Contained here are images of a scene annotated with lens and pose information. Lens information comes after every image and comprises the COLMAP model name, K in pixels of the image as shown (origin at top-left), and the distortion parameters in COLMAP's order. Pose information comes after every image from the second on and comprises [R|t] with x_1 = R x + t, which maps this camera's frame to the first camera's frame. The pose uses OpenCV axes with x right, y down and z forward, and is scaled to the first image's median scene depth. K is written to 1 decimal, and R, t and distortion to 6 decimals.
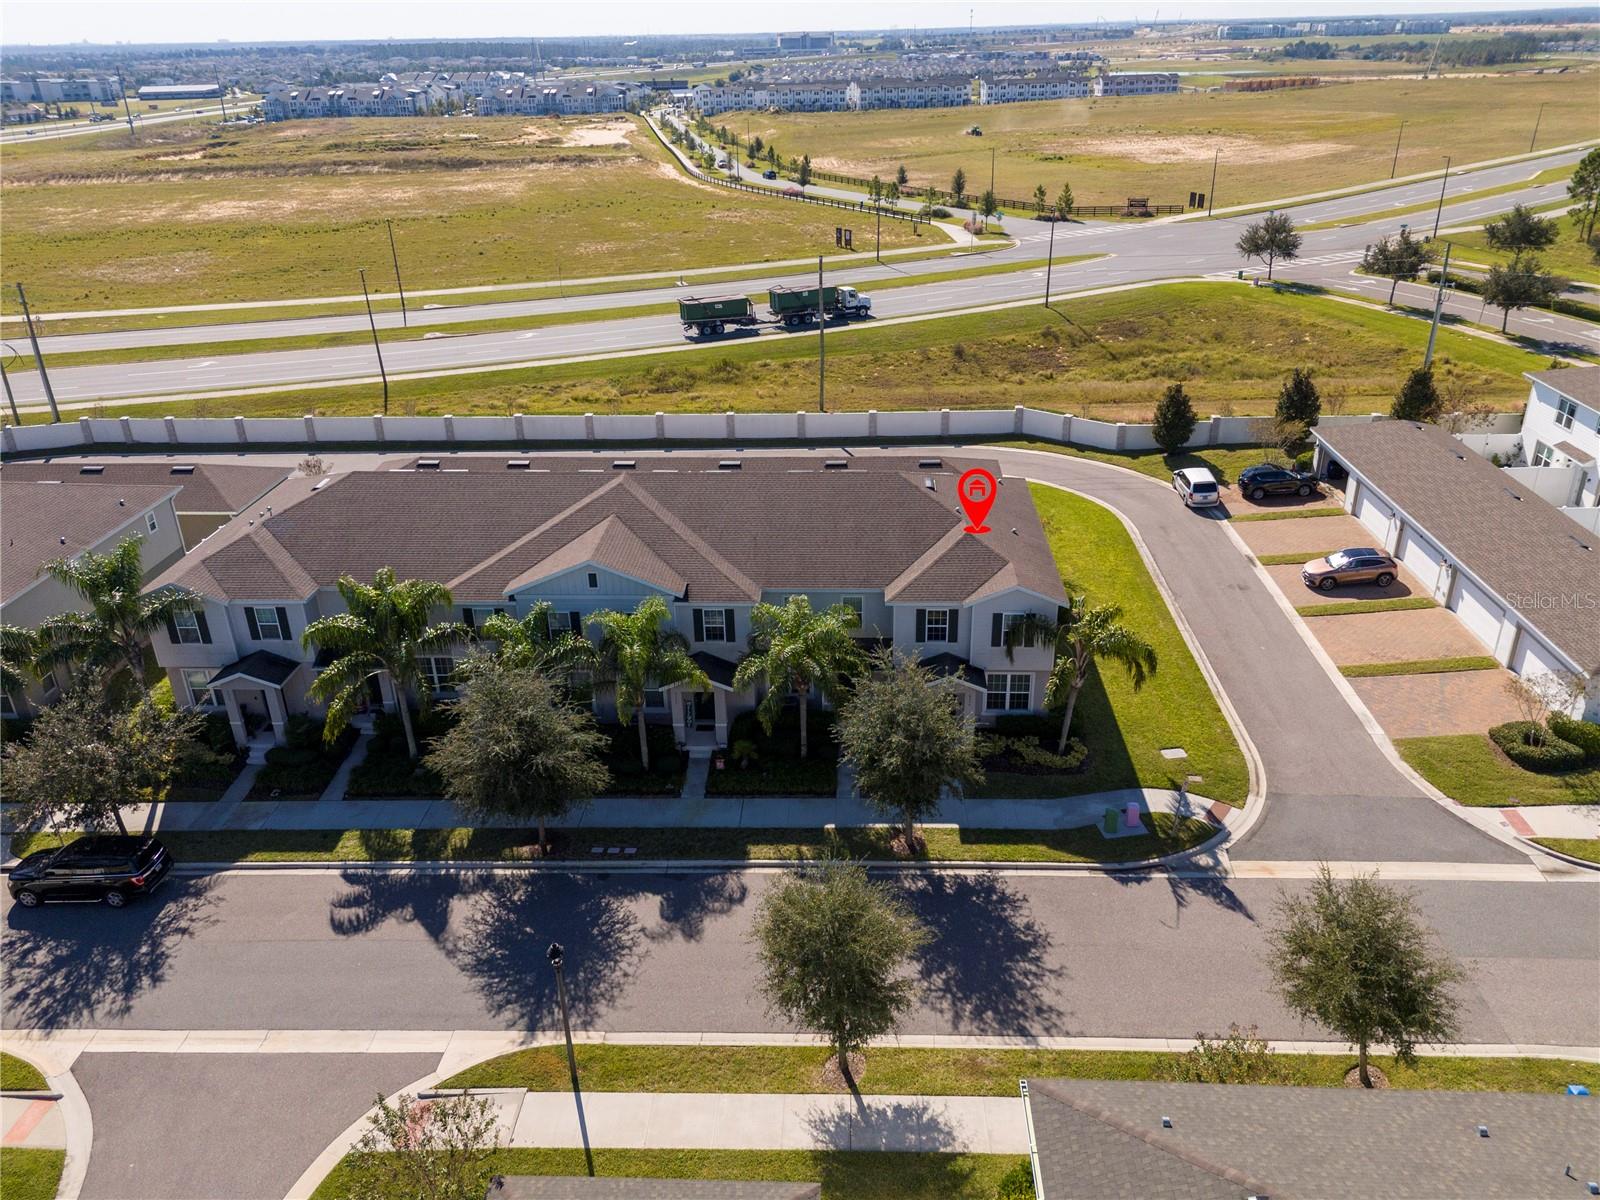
lens RADIAL K [[1179.5, 0, 807.6], [0, 1179.5, 597.7], [0, 0, 1]] dist [0.060877, -0.052533]
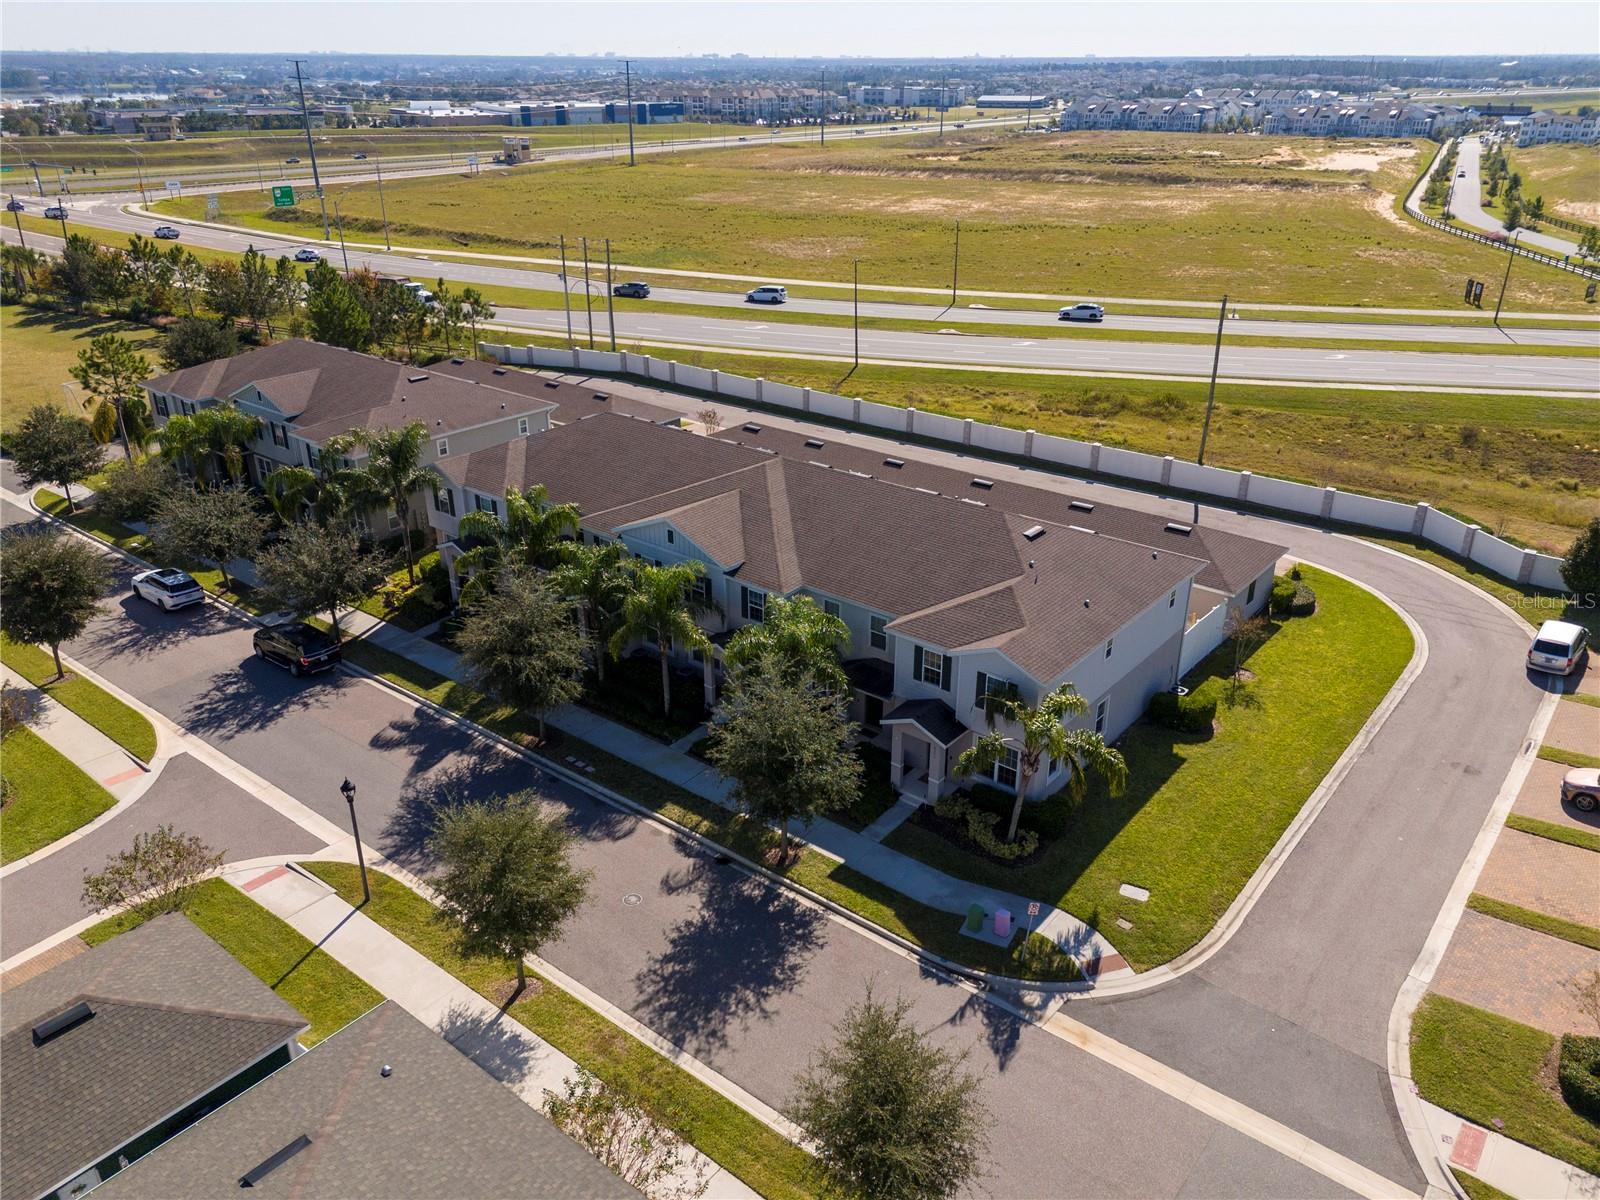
lens RADIAL K [[1179.5, 0, 807.6], [0, 1179.5, 597.7], [0, 0, 1]] dist [0.060877, -0.052533]
pose [[0.807627, 0.264041, -0.527277, 0.346207], [-0.269995, 0.960498, 0.067432, -0.045905], [0.524253, 0.087903, 0.847013, 0.084992]]
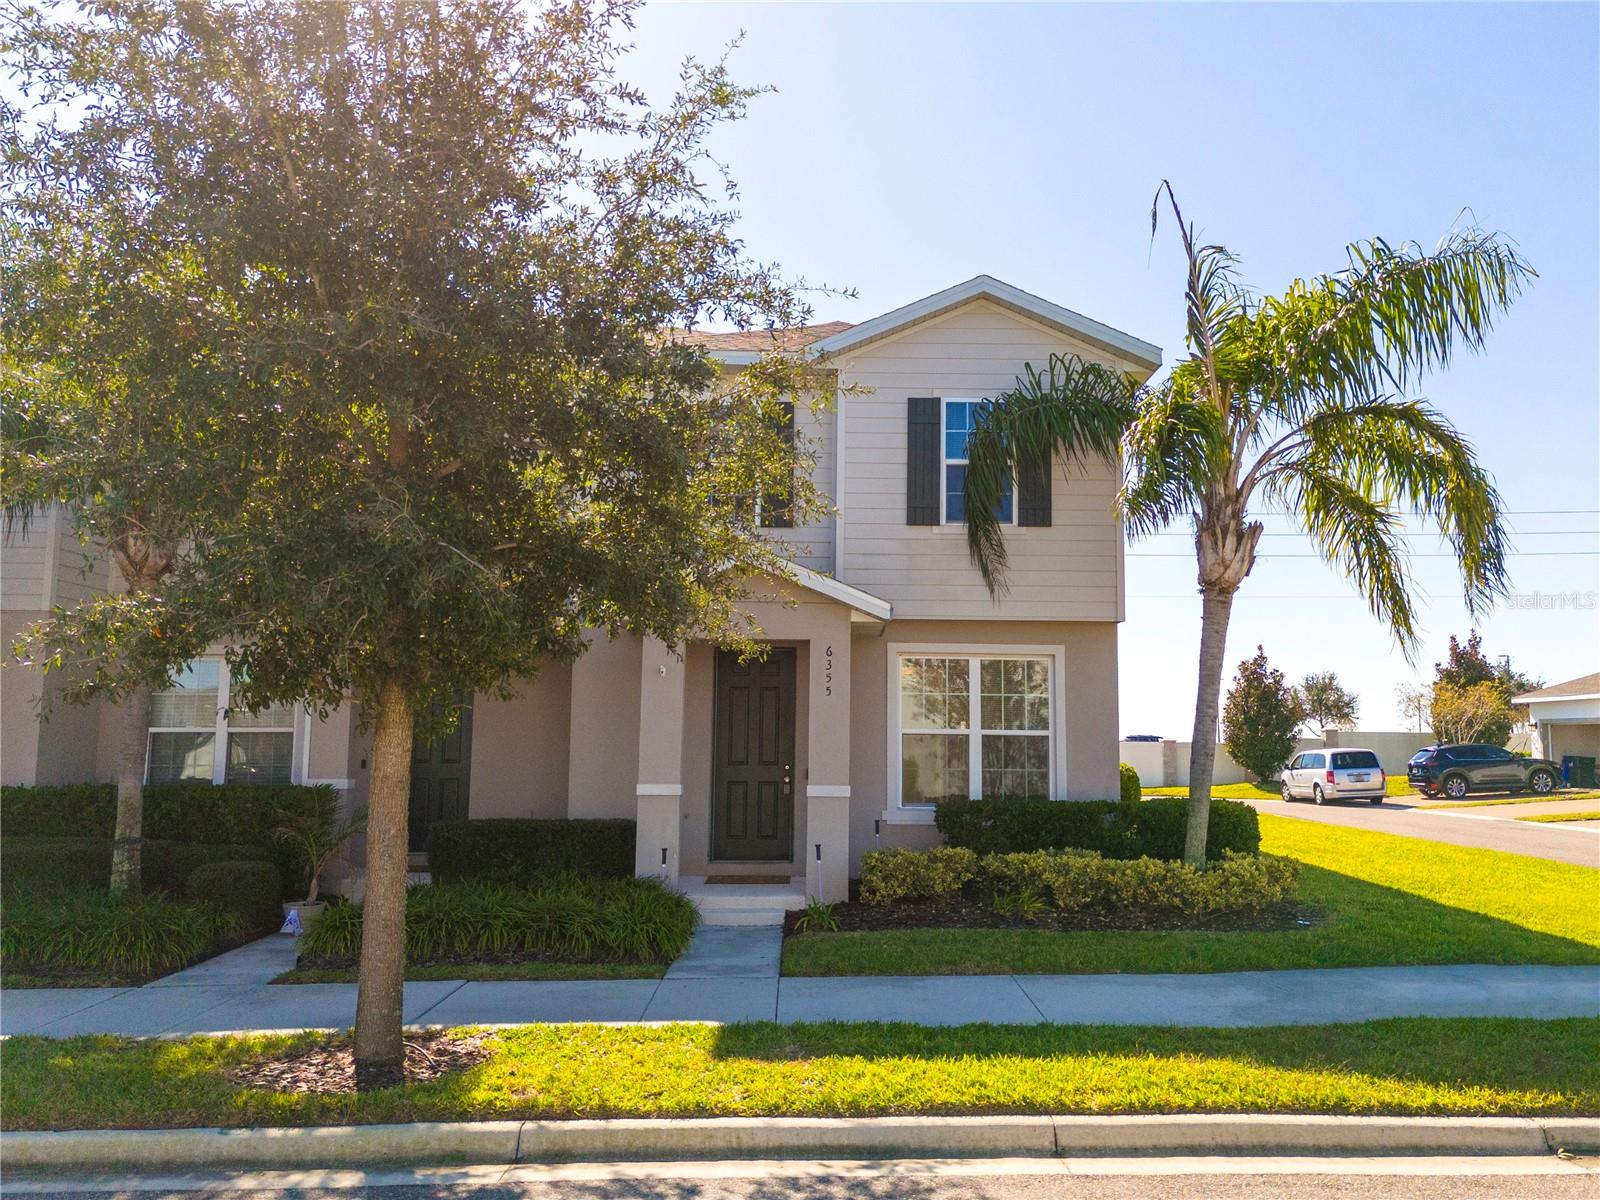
lens RADIAL K [[1341.9, 0, 872.6], [0, 1341.9, 598.1], [0, 0, 1]] dist [0.166696, -0.485027]
pose [[0.996324, 0.037582, 0.076987, 0.081592], [0.008471, 0.851026, -0.525055, 0.151963], [-0.085250, 0.523777, 0.847579, 0.487615]]
